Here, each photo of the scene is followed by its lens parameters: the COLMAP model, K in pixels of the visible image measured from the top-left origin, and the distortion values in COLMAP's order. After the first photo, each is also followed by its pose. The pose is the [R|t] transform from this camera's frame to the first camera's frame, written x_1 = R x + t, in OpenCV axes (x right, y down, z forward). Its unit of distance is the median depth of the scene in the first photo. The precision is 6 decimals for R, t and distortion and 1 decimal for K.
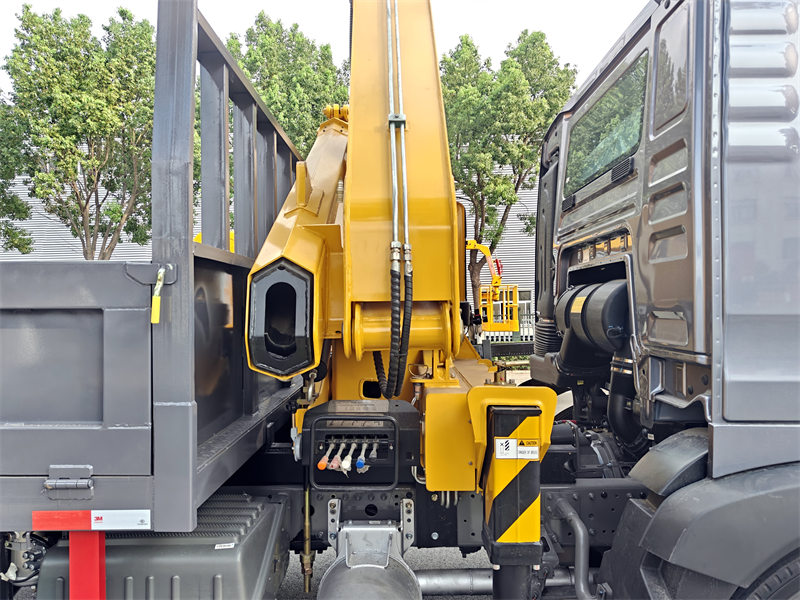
lens RADIAL K [[575.2, 0, 400.0], [0, 575.2, 300.0], [0, 0, 1]] dist [0.013037, -0.000479]
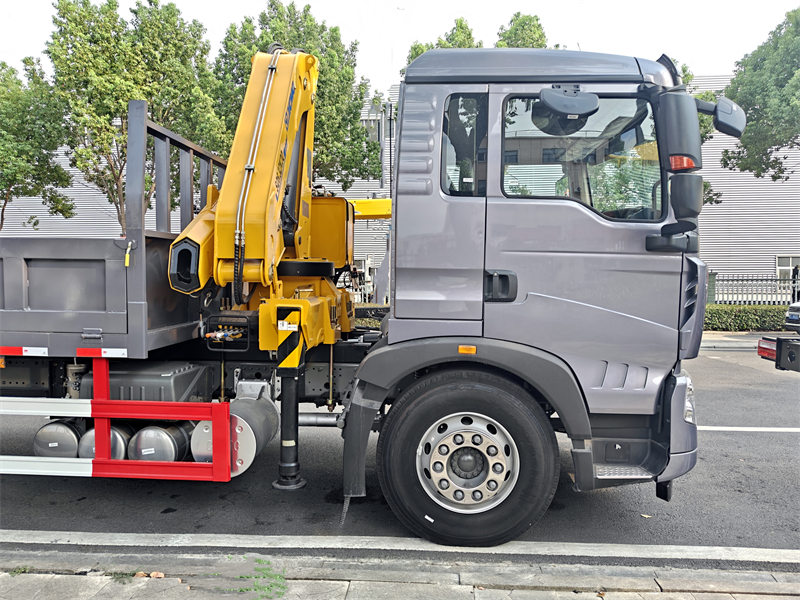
lens RADIAL K [[578.3, 0, 400.0], [0, 578.3, 300.0], [0, 0, 1]] dist [-0.006009, 0.047852]
pose [[0.998263, 0.019665, -0.055543, 0.078359], [-0.016353, 0.998096, 0.059477, 0.002051], [0.056607, -0.058465, 0.996683, -0.122912]]
